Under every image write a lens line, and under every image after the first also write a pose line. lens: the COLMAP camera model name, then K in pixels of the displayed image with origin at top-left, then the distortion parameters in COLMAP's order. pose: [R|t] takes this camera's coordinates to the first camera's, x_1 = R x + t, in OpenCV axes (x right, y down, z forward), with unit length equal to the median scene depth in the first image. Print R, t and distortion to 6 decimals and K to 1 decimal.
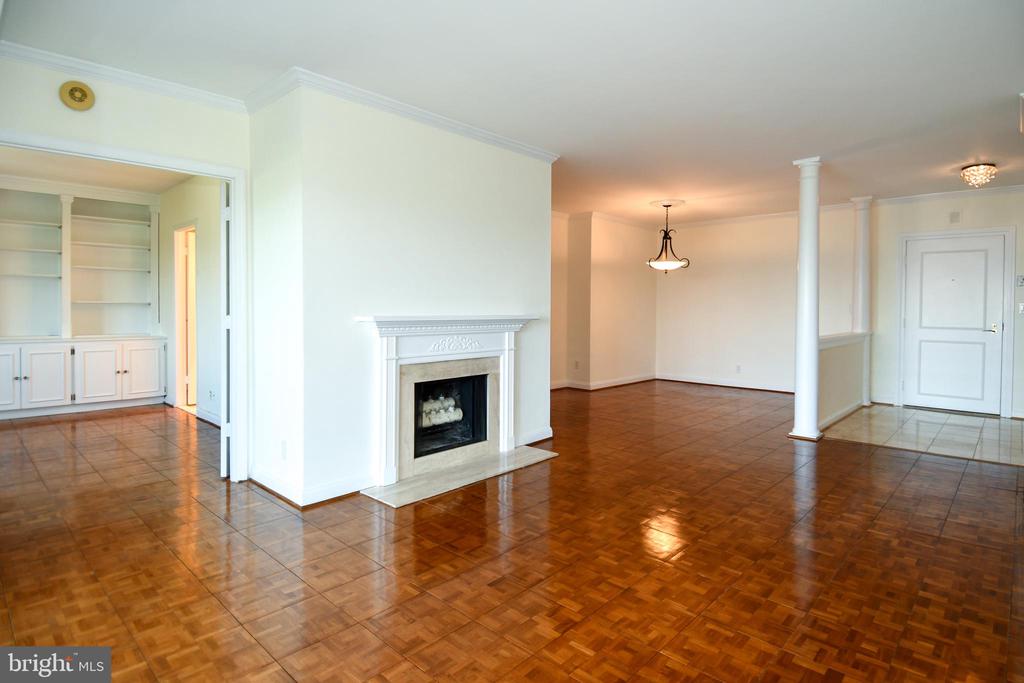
lens RADIAL K [[556.1, 0, 509.8], [0, 556.1, 327.7], [0, 0, 1]] dist [0.045660, -0.052615]
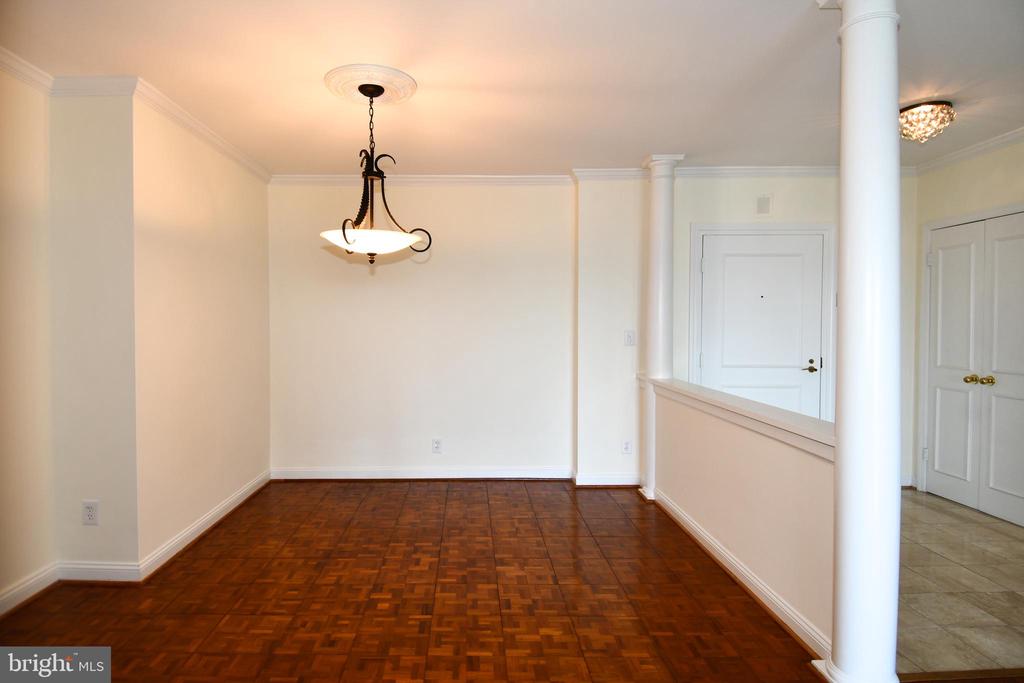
lens RADIAL K [[556.1, 0, 509.8], [0, 556.1, 327.7], [0, 0, 1]] dist [0.045660, -0.052615]
pose [[0.685391, -0.009848, 0.728109, 0.056559], [0.038198, 0.999018, -0.022444, -0.038206], [-0.727173, 0.043195, 0.685094, 0.661313]]
